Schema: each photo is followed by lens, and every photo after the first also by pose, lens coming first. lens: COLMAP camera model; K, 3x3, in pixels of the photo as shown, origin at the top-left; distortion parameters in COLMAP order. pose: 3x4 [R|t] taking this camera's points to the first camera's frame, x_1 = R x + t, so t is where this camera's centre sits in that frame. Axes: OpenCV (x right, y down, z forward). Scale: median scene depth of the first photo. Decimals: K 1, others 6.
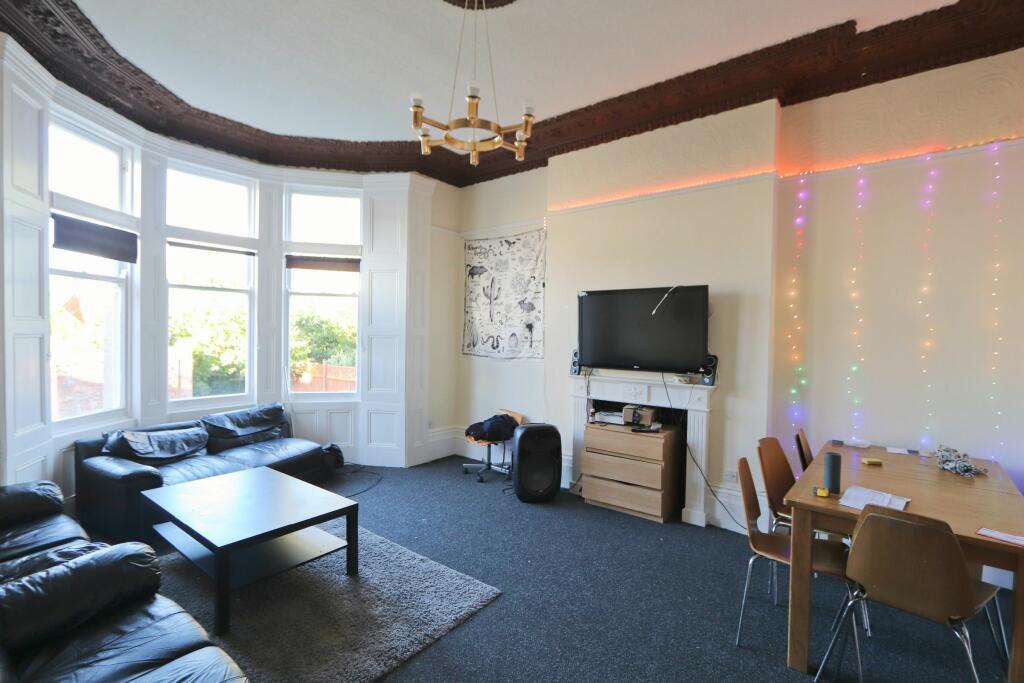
lens RADIAL K [[480.1, 0, 508.2], [0, 480.1, 342.6], [0, 0, 1]] dist [-0.017207, 0.004189]
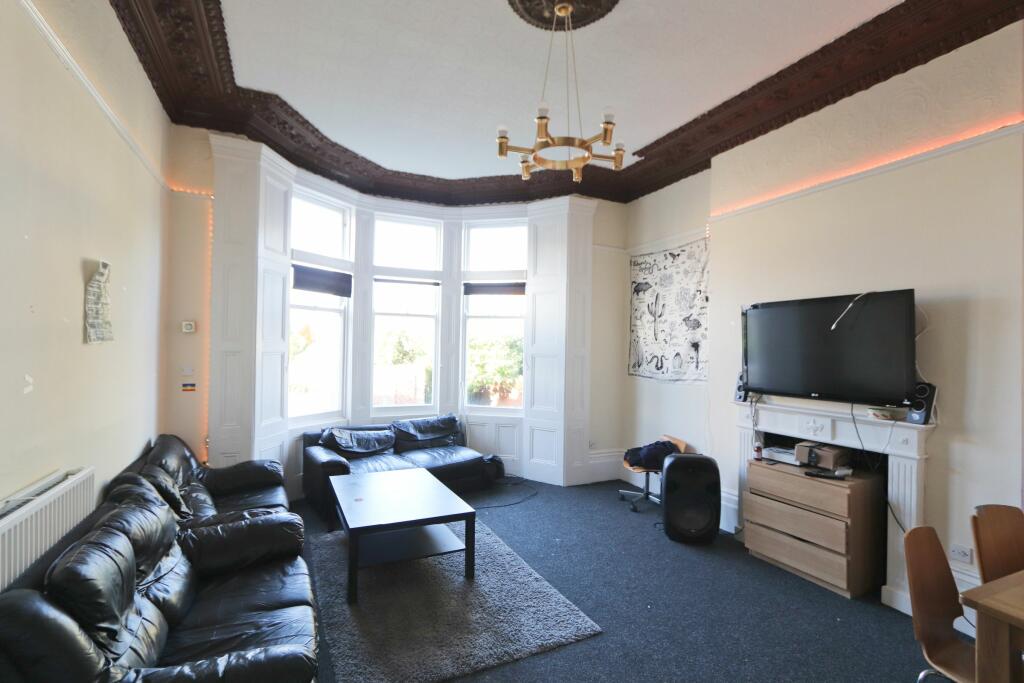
lens RADIAL K [[480.1, 0, 508.2], [0, 480.1, 342.6], [0, 0, 1]] dist [-0.017207, 0.004189]
pose [[0.891048, -0.006916, -0.453857, 0.173484], [-0.011992, 0.999176, -0.038769, 0.000116], [0.453751, 0.039988, 0.890231, 0.048321]]
